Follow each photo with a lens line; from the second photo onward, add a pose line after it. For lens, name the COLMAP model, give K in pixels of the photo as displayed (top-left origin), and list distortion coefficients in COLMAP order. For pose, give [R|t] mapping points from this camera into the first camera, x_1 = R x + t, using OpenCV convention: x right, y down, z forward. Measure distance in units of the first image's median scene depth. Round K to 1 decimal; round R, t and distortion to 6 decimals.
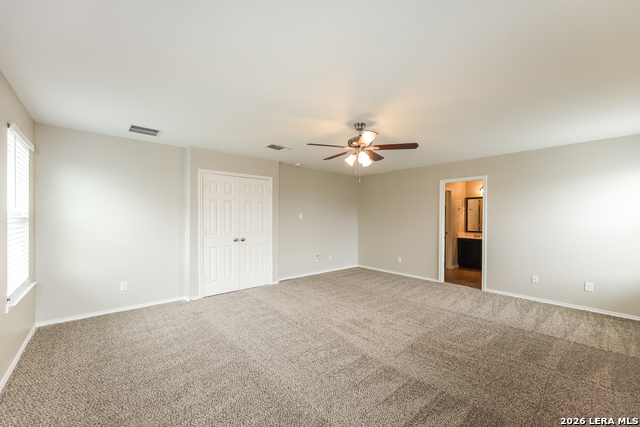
lens RADIAL K [[252.4, 0, 317.8], [0, 252.4, 220.7], [0, 0, 1]] dist [-0.000972, -0.000229]
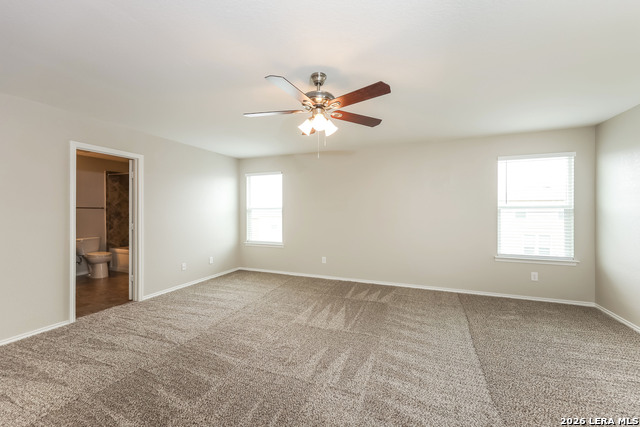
lens RADIAL K [[258.3, 0, 320.0], [0, 258.3, 213.5], [0, 0, 1]] dist [0.001201, 0.000187]
pose [[-0.465671, -0.009843, 0.884903, -0.372171], [0.005594, 0.999885, 0.014066, -0.004202], [-0.884940, 0.011500, -0.465562, 1.023825]]
